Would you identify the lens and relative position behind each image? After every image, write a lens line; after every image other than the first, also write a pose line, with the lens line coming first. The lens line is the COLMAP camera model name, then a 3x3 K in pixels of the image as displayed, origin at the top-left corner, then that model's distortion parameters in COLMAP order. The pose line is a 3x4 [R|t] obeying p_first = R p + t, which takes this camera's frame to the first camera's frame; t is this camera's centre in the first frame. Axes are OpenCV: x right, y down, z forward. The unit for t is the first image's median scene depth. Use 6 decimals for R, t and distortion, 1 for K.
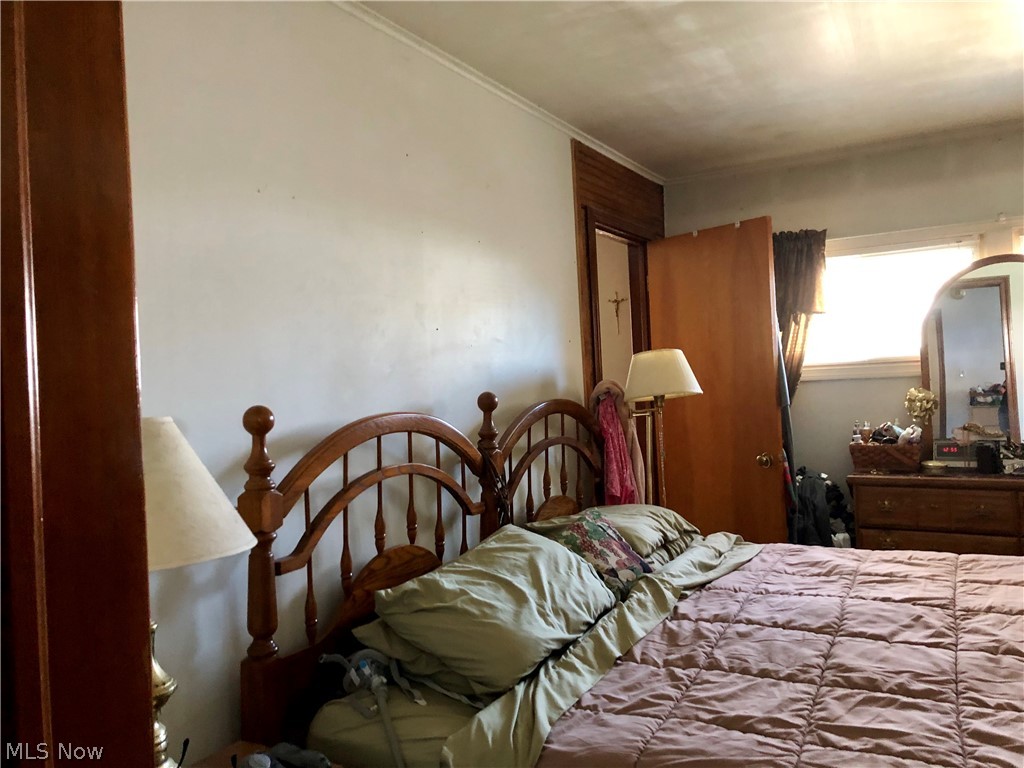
lens RADIAL K [[833.6, 0, 509.9], [0, 833.6, 378.5], [0, 0, 1]] dist [0.027571, -0.015580]
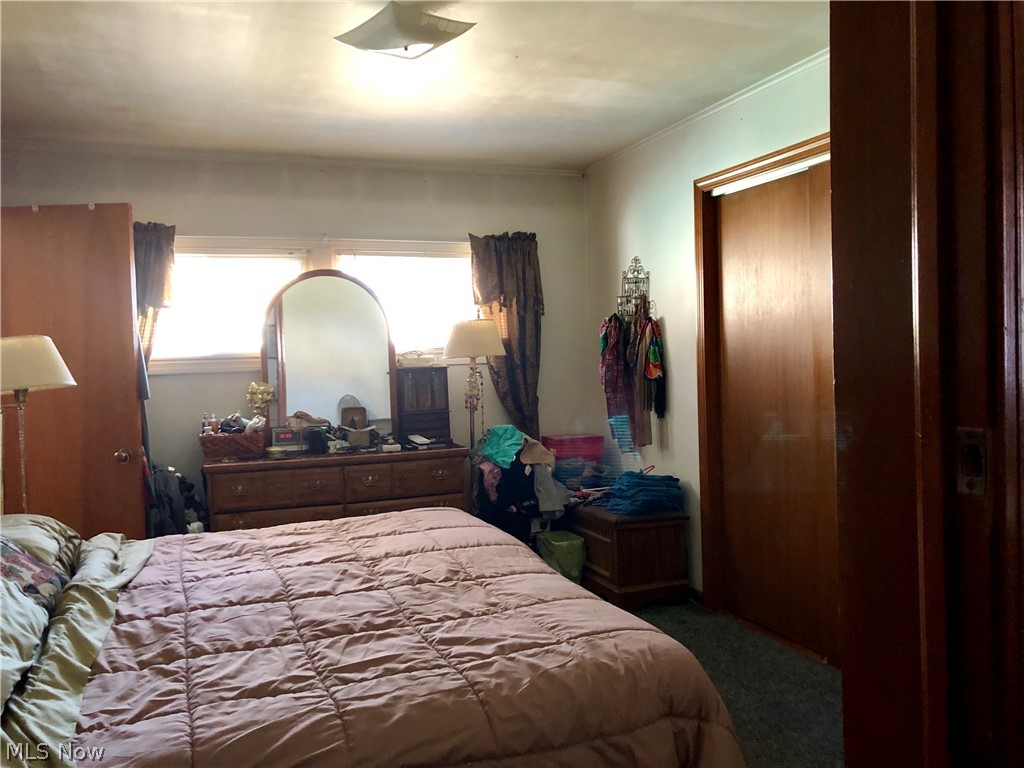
lens RADIAL K [[833.6, 0, 509.9], [0, 833.6, 378.5], [0, 0, 1]] dist [0.027571, -0.015580]
pose [[0.650025, 0.004648, 0.759899, -0.260865], [-0.003364, 0.999989, -0.003238, 0.018462], [-0.759906, -0.000451, 0.650033, 0.067107]]
